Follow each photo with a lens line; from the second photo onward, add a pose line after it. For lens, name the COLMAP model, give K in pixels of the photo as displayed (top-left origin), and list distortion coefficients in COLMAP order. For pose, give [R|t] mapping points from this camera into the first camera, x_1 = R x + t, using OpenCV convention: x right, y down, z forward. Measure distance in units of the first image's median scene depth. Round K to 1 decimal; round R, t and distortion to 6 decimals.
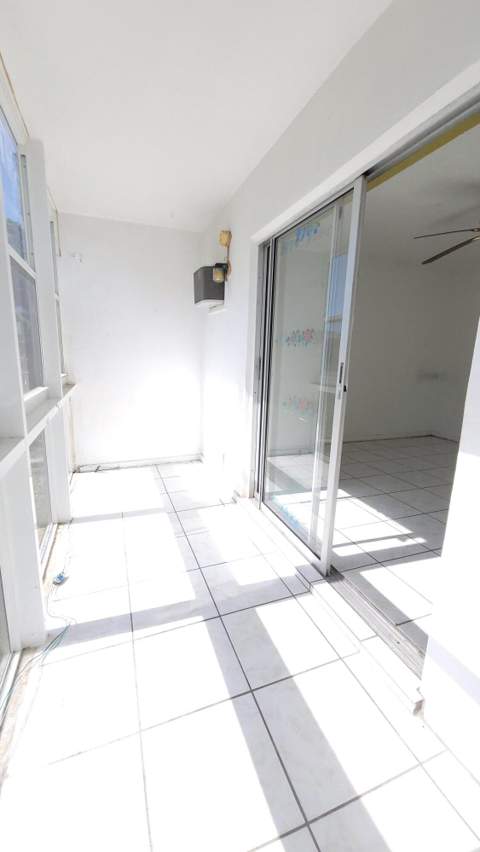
lens RADIAL K [[346.4, 0, 236.0], [0, 346.4, 424.4], [0, 0, 1]] dist [0.003217, 0.000195]
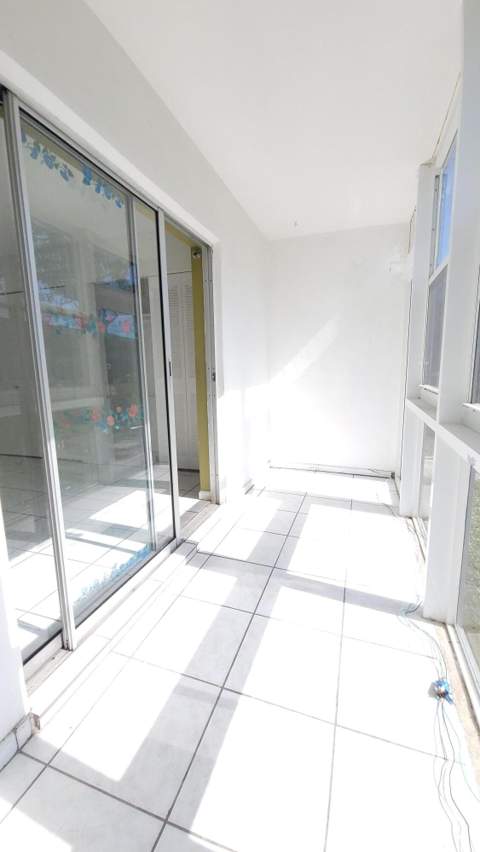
lens RADIAL K [[346.4, 0, 235.4], [0, 346.4, 427.5], [0, 0, 1]] dist [0.003217, 0.000195]
pose [[-0.769441, -0.122771, 0.626808, -0.607357], [0.125255, 0.933295, 0.336559, -0.315444], [-0.626316, 0.337473, -0.702737, 1.666959]]
